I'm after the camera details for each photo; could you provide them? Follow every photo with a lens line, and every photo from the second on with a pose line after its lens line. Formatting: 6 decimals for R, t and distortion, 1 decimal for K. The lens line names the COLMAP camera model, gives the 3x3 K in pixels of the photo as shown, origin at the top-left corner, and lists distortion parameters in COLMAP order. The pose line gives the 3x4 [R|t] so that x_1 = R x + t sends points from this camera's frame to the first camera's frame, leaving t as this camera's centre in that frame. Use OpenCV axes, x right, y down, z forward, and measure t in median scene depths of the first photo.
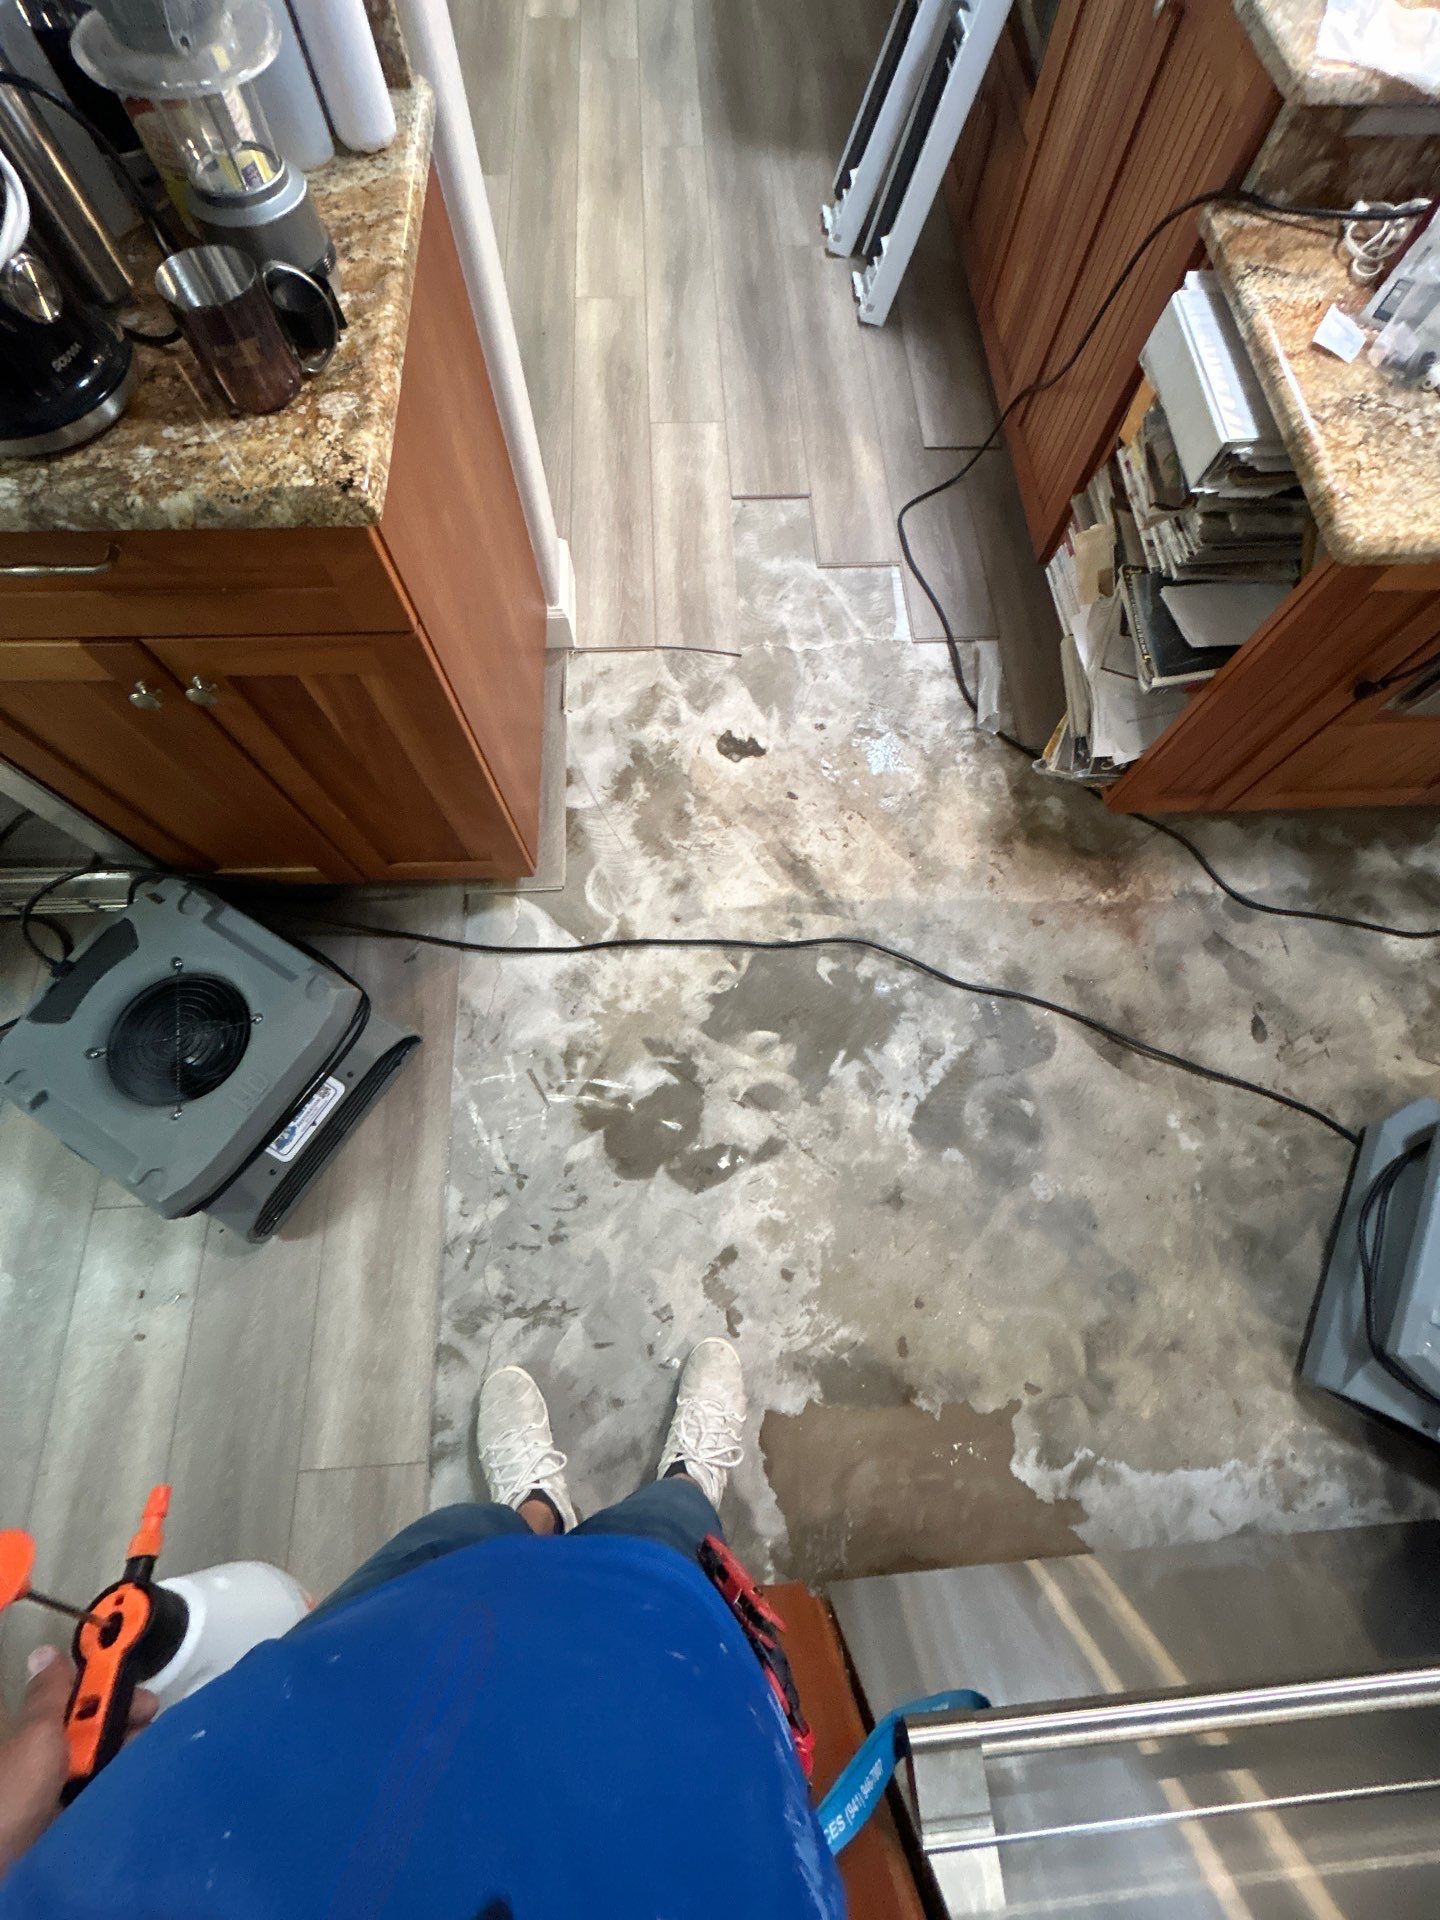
lens RADIAL K [[770.8, 0, 724.4], [0, 770.8, 954.0], [0, 0, 1]] dist [-0.002422, 0.000984]
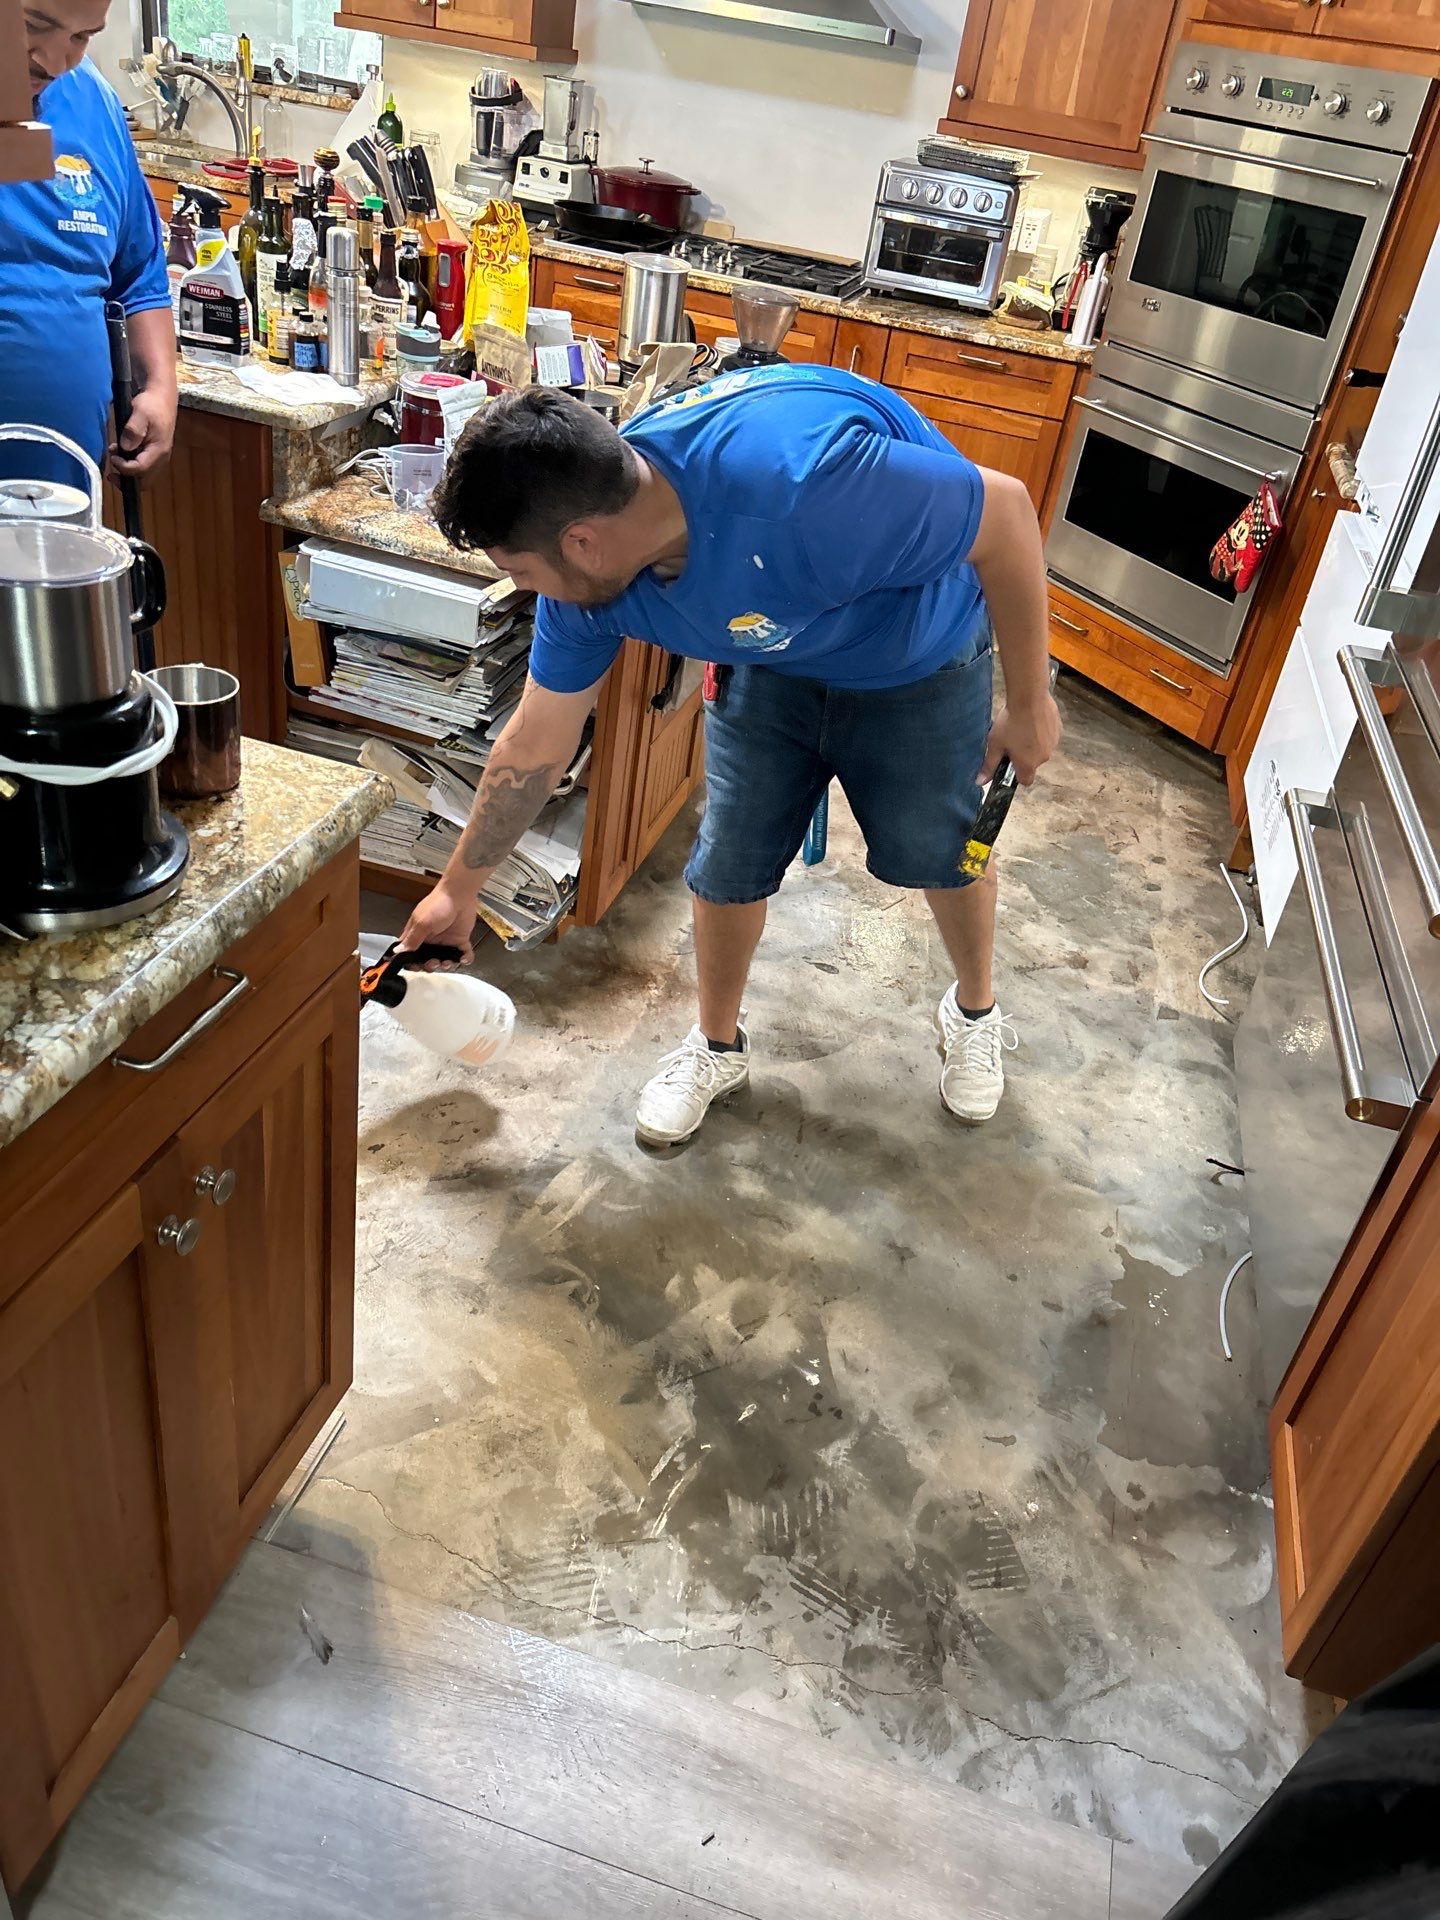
lens RADIAL K [[1456.5, 0, 715.5], [0, 1456.5, 968.7], [0, 0, 1]] dist [0.029561, -0.038639]
pose [[0.318422, -0.498613, 0.806221, -0.997748], [0.836432, 0.548004, 0.008563, -0.047862], [-0.446082, 0.671622, 0.591552, -0.094650]]
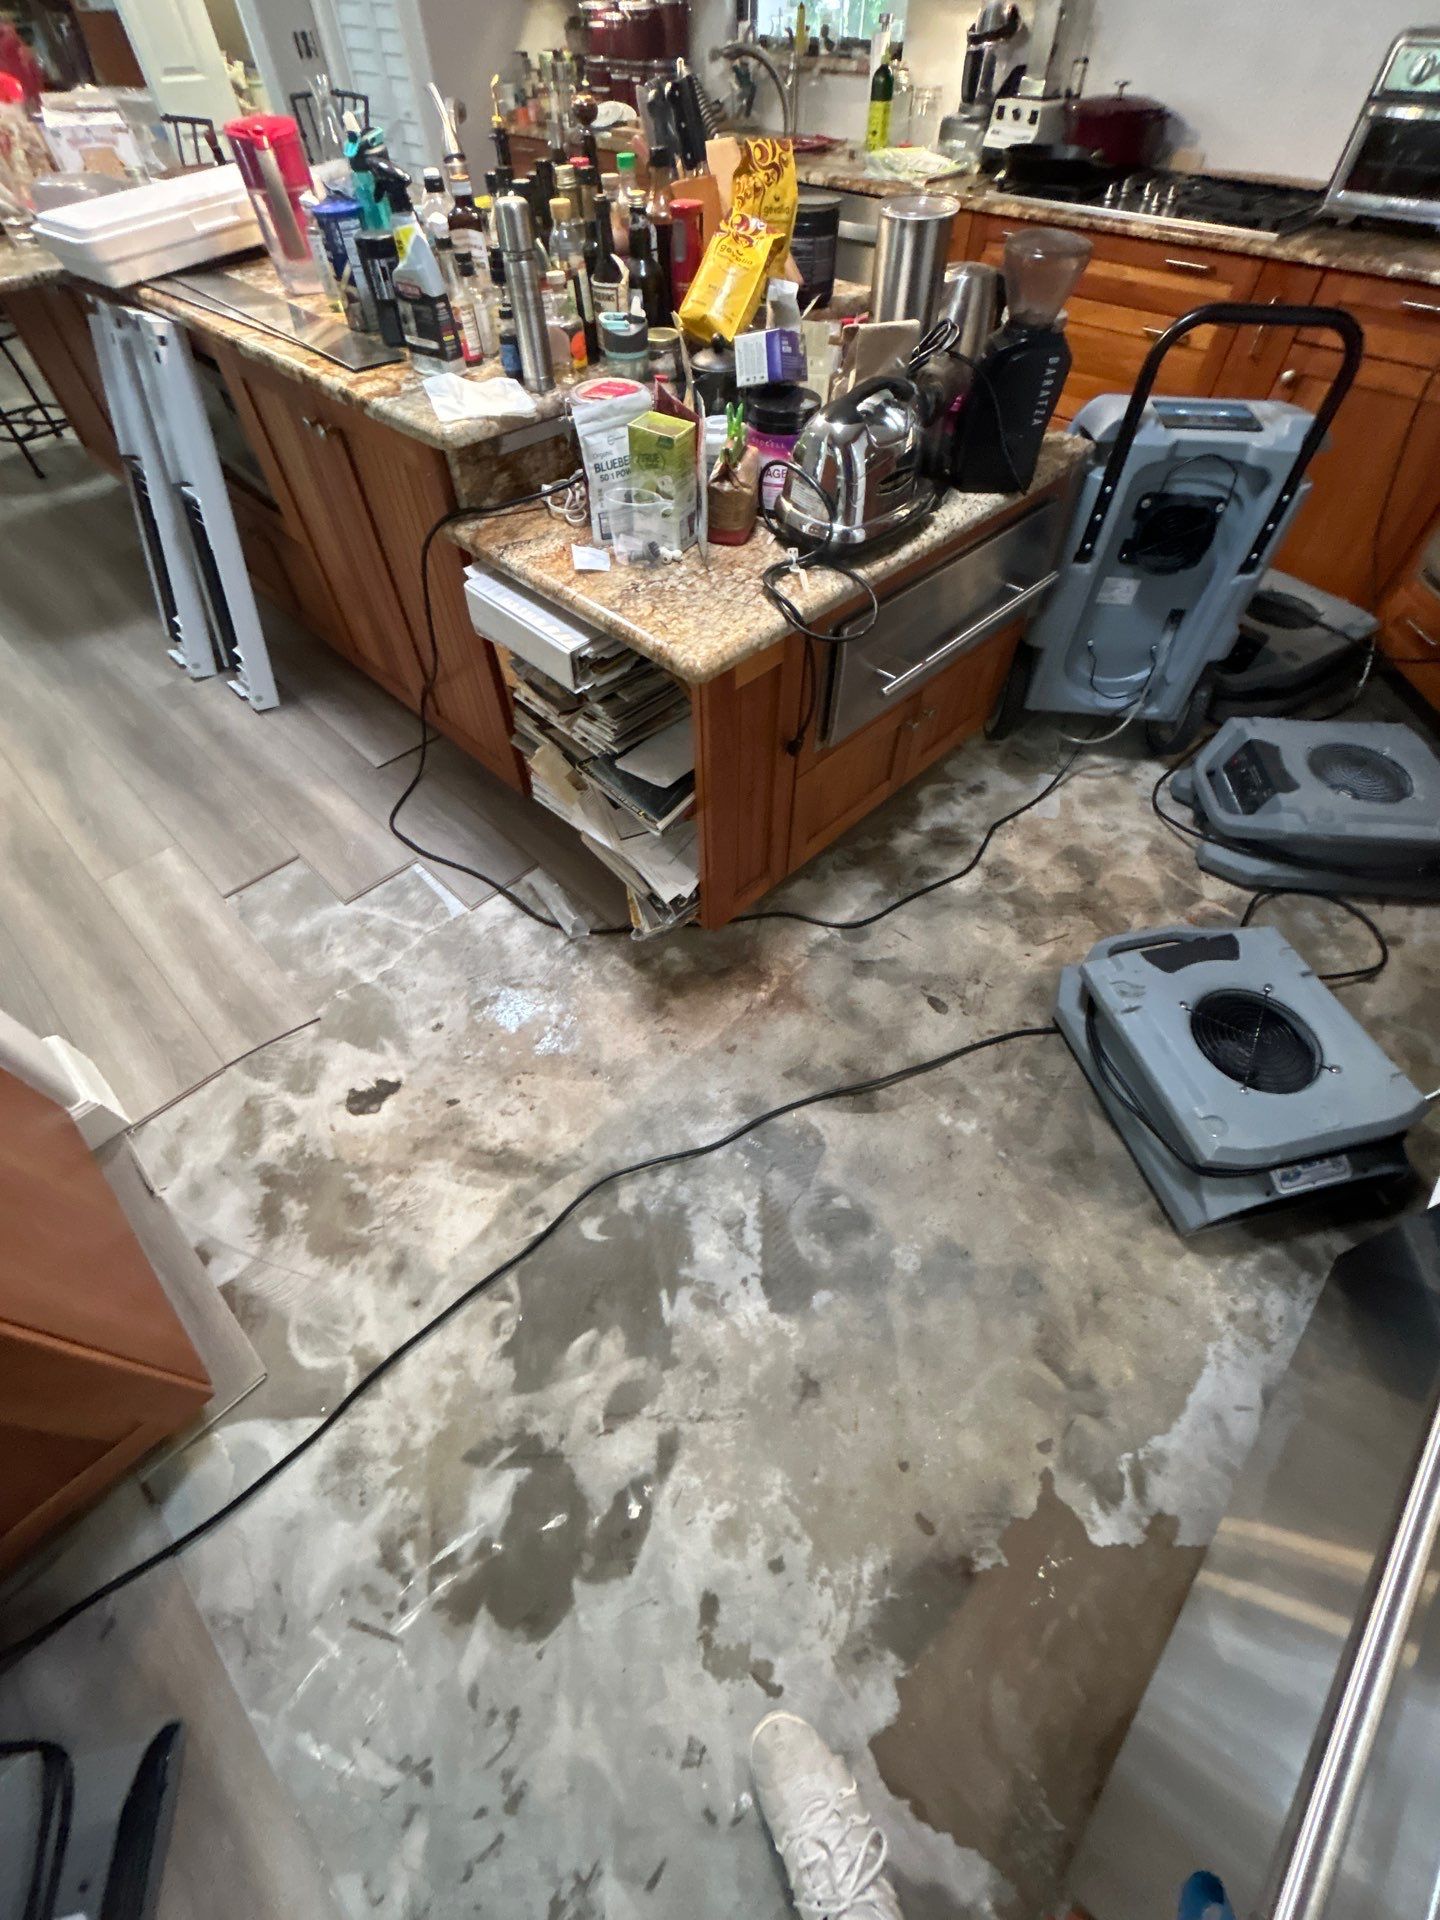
lens RADIAL K [[770.8, 0, 722.6], [0, 770.8, 954.8], [0, 0, 1]] dist [-0.002422, 0.000984]
pose [[0.736252, -0.552582, 0.390621, 0.074669], [0.643666, 0.750019, -0.152202, 0.014102], [-0.208869, 0.363488, 0.907882, 0.027994]]
